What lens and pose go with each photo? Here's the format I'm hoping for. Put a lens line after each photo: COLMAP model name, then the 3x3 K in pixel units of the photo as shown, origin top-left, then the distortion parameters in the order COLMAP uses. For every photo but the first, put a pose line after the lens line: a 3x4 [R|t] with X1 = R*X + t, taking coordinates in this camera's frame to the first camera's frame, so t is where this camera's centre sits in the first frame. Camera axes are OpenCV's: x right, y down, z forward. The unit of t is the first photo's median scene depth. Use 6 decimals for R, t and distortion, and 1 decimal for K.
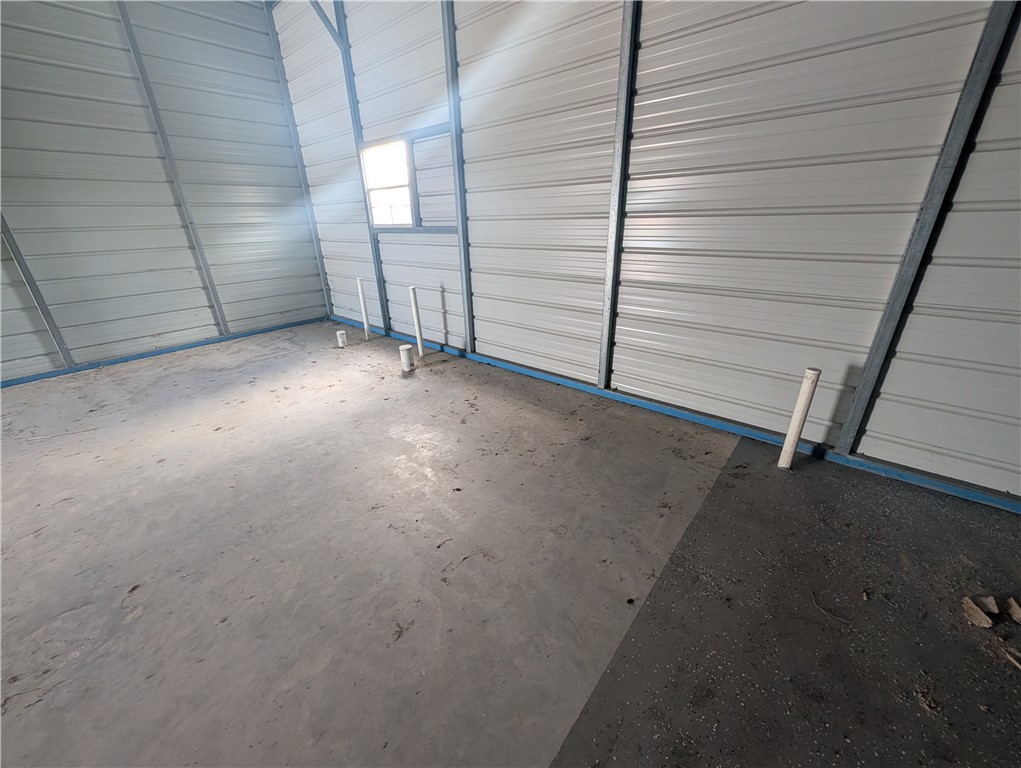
lens RADIAL K [[390.9, 0, 510.5], [0, 390.9, 384.0], [0, 0, 1]] dist [0.000945, -0.000002]
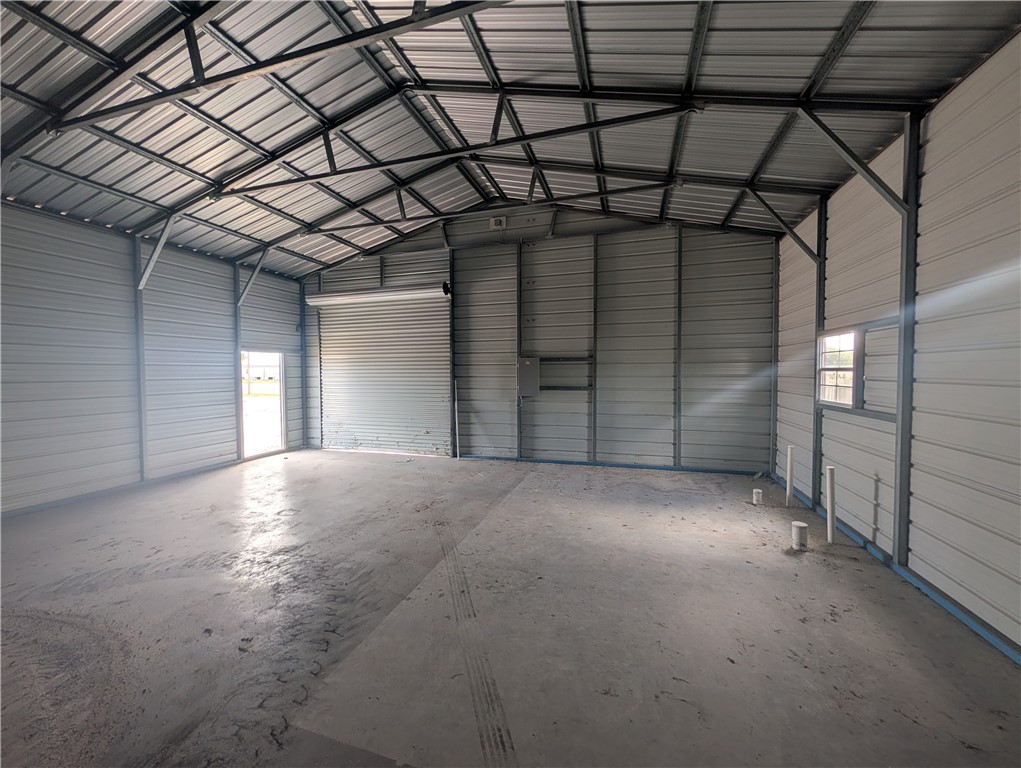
lens RADIAL K [[390.9, 0, 510.5], [0, 390.9, 384.0], [0, 0, 1]] dist [0.000945, -0.000002]
pose [[0.392327, 0.051991, -0.918355, 0.292597], [-0.364370, 0.925511, -0.103265, -0.049293], [0.844579, 0.375135, 0.382047, -0.097565]]
